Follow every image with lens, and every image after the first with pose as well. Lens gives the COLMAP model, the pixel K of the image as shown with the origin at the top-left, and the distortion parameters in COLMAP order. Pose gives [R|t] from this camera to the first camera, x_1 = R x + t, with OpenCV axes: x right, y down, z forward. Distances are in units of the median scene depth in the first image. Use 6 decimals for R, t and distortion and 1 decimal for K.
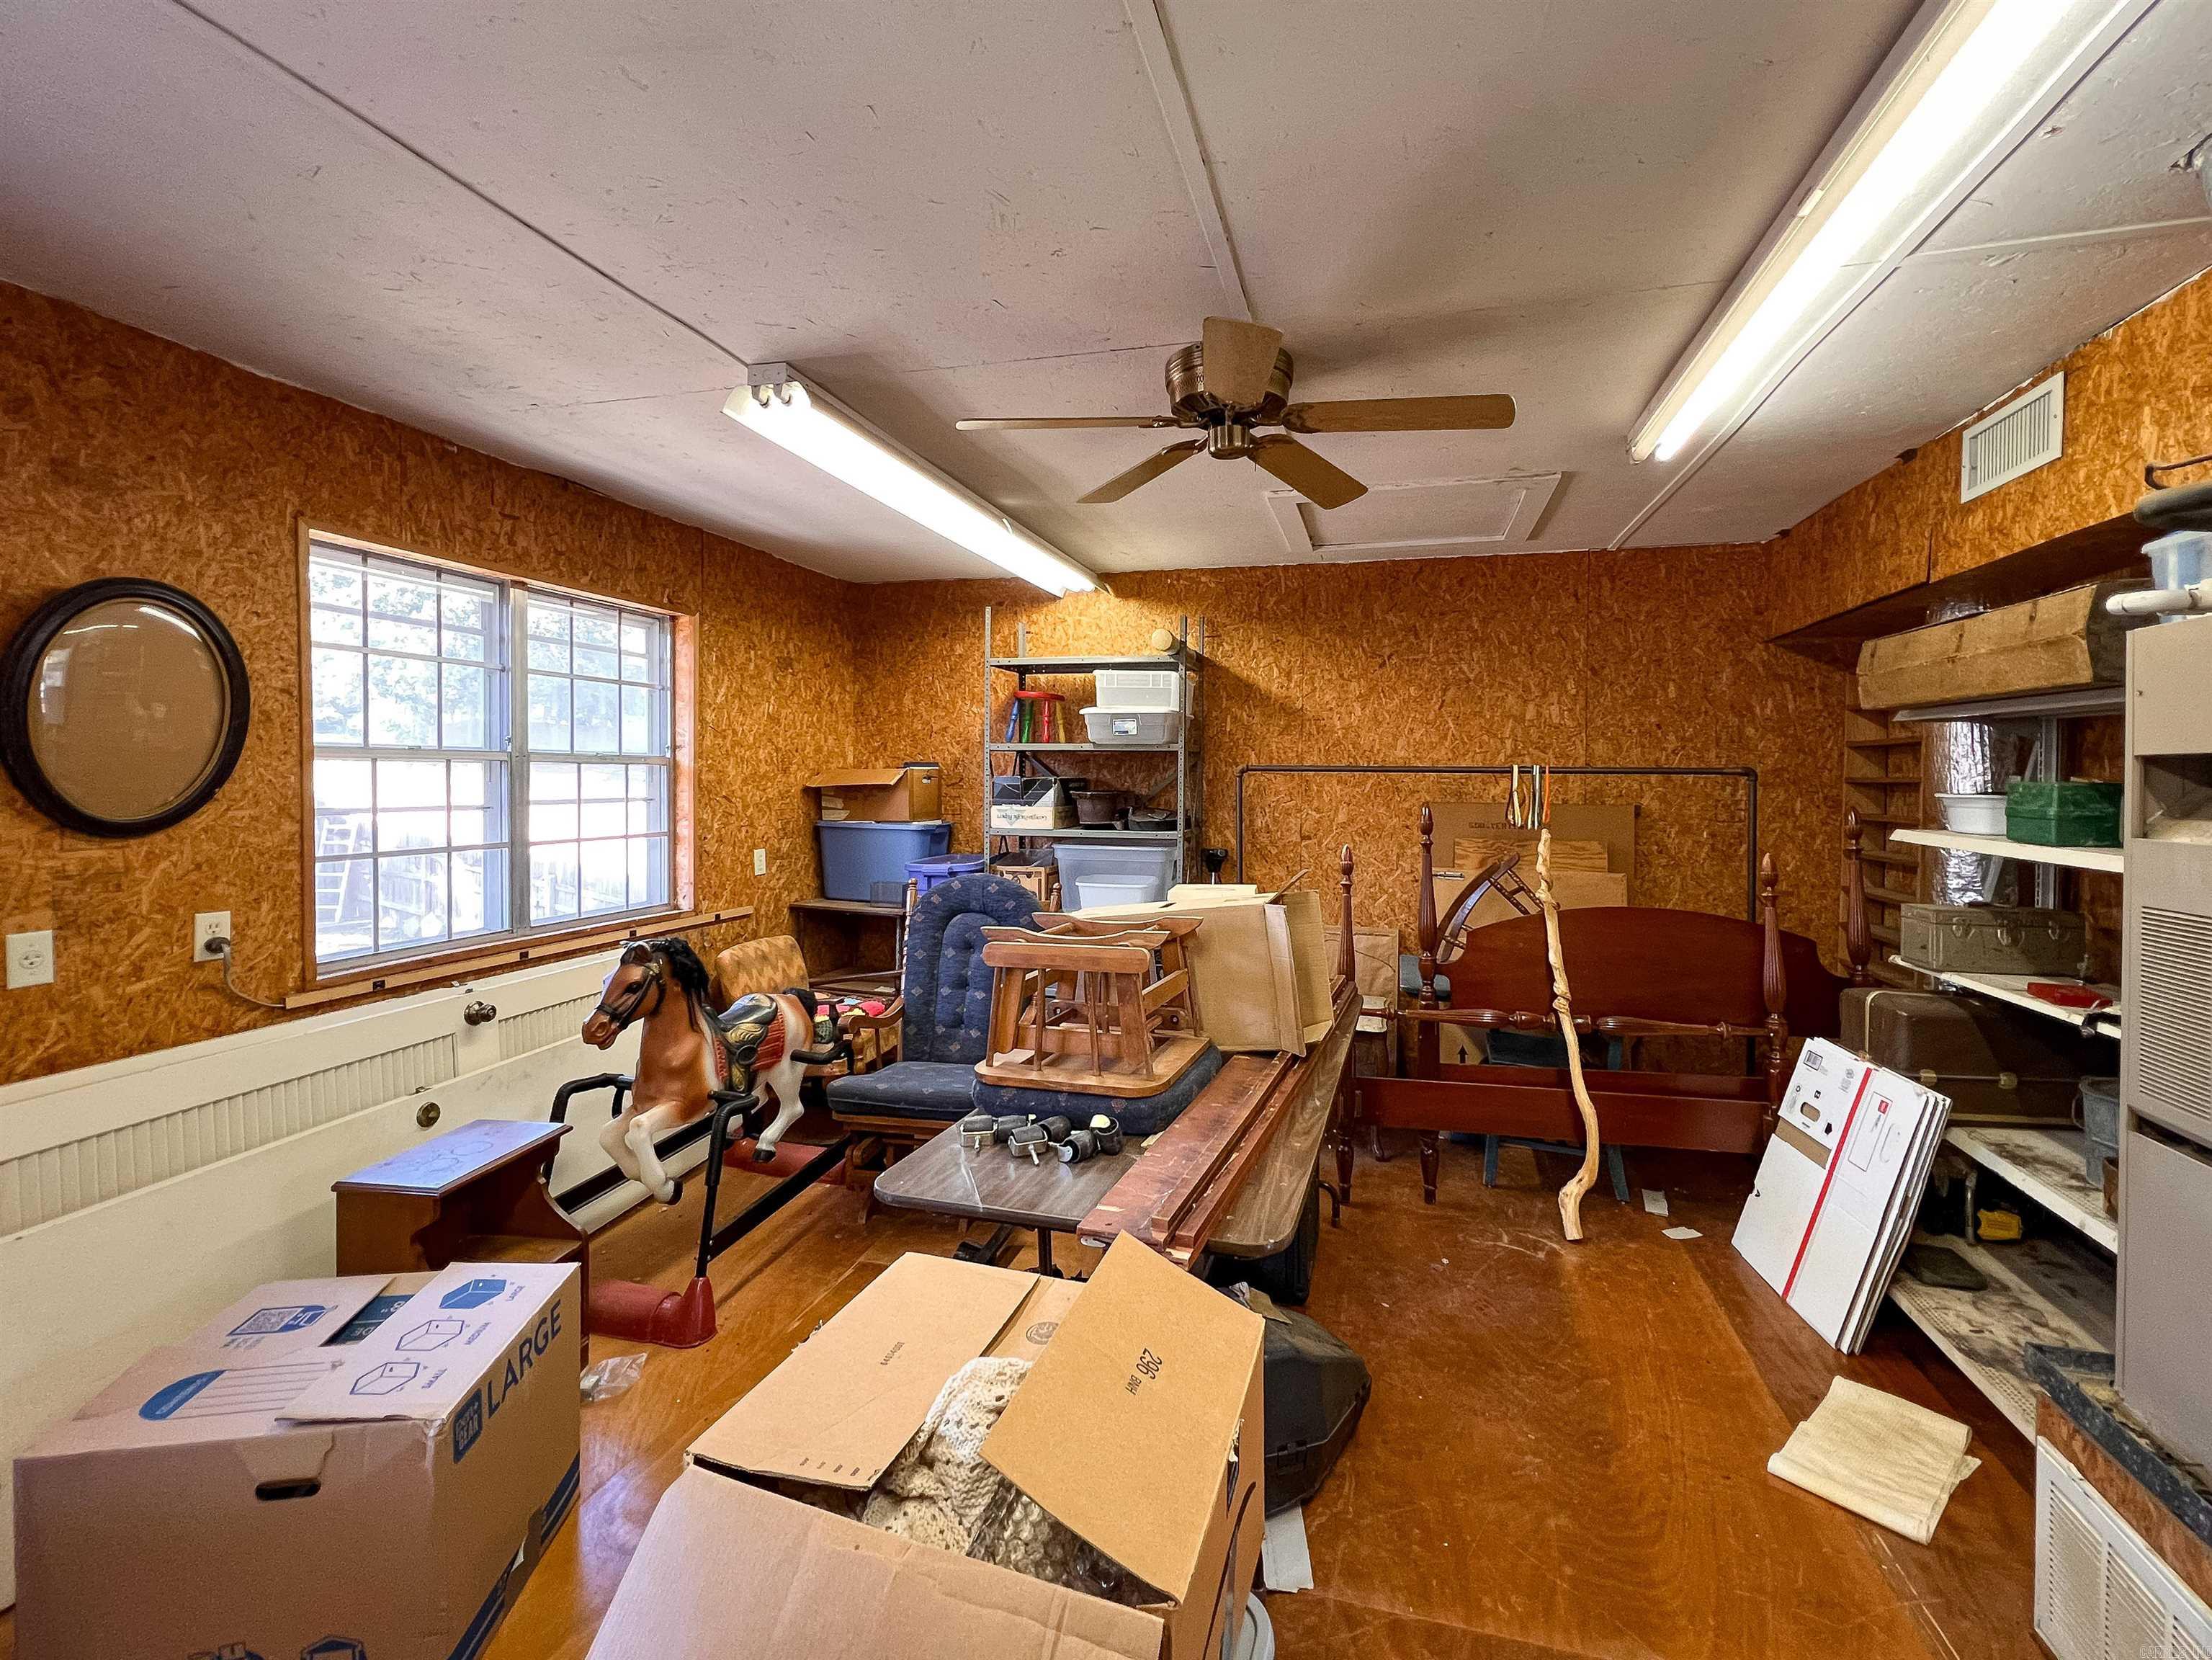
lens RADIAL K [[965.9, 0, 1030.4], [0, 965.9, 736.8], [0, 0, 1]] dist [-0.000682, 0.000740]
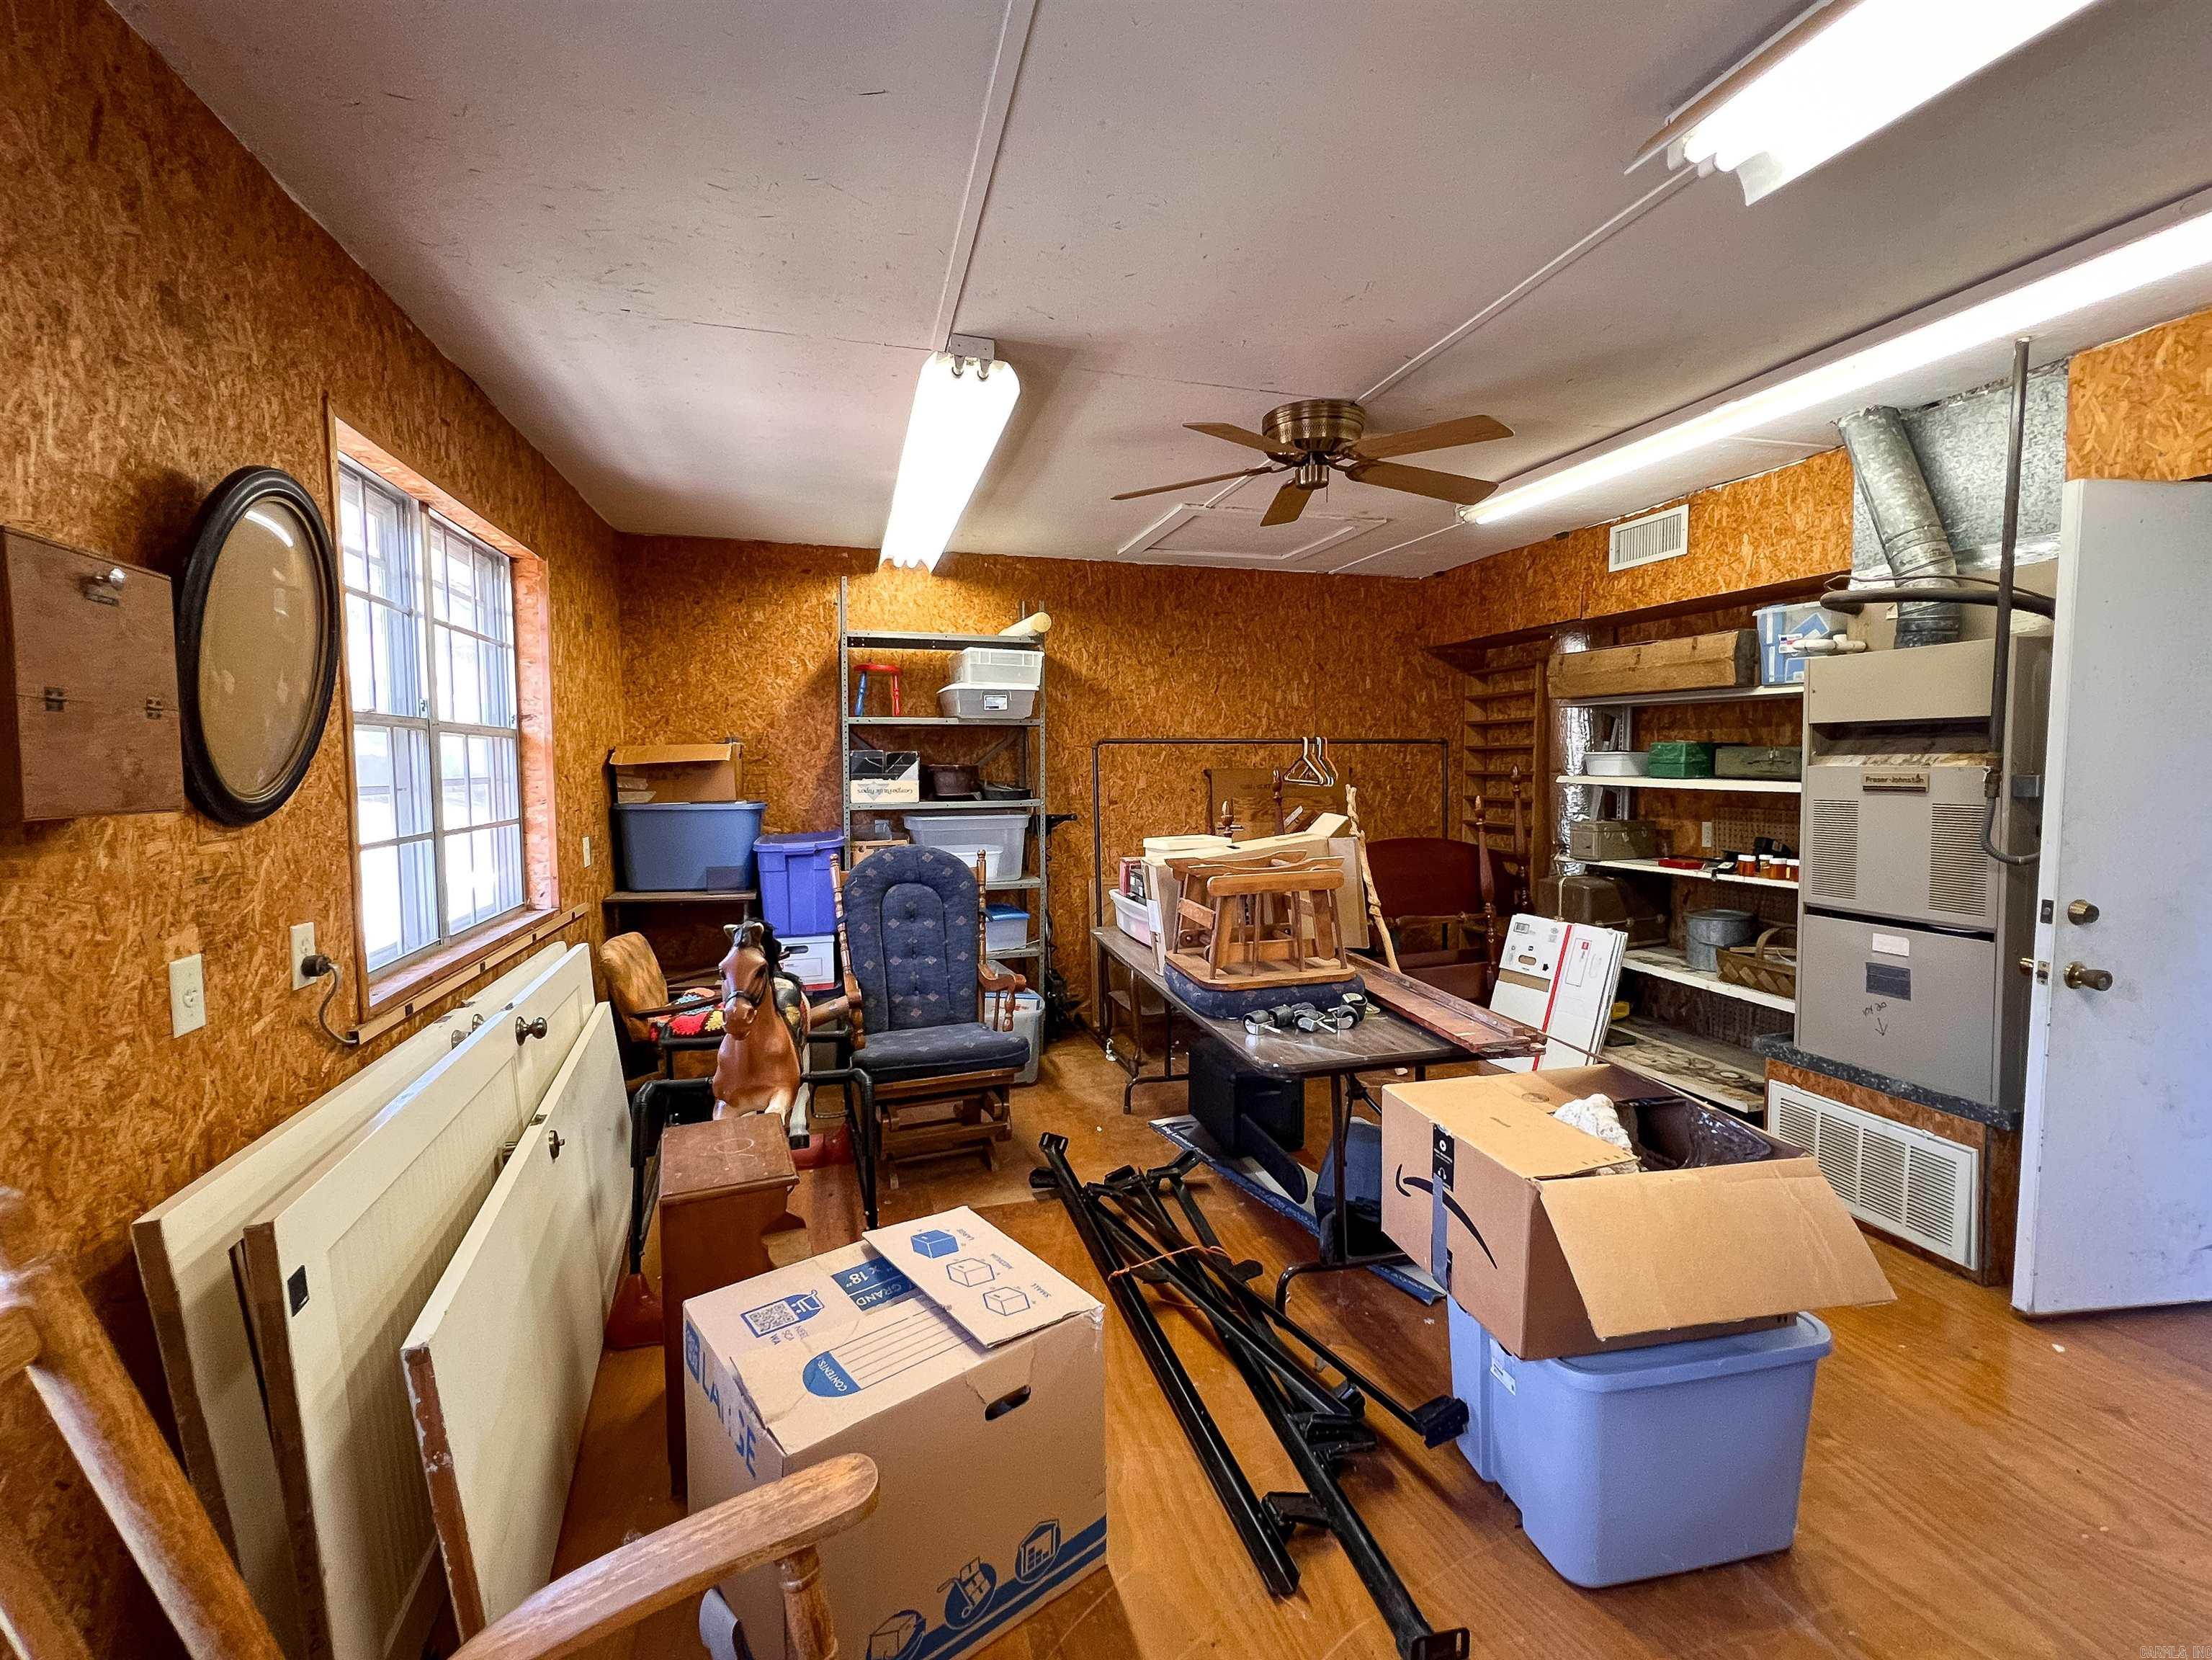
lens RADIAL K [[986.4, 0, 1101.6], [0, 986.4, 749.4], [0, 0, 1]] dist [0.000529, 0.000467]
pose [[0.854459, -0.006678, 0.519477, -0.383761], [-0.009434, 0.999553, 0.028368, 0.010089], [-0.519434, -0.029140, 0.854014, 0.014279]]
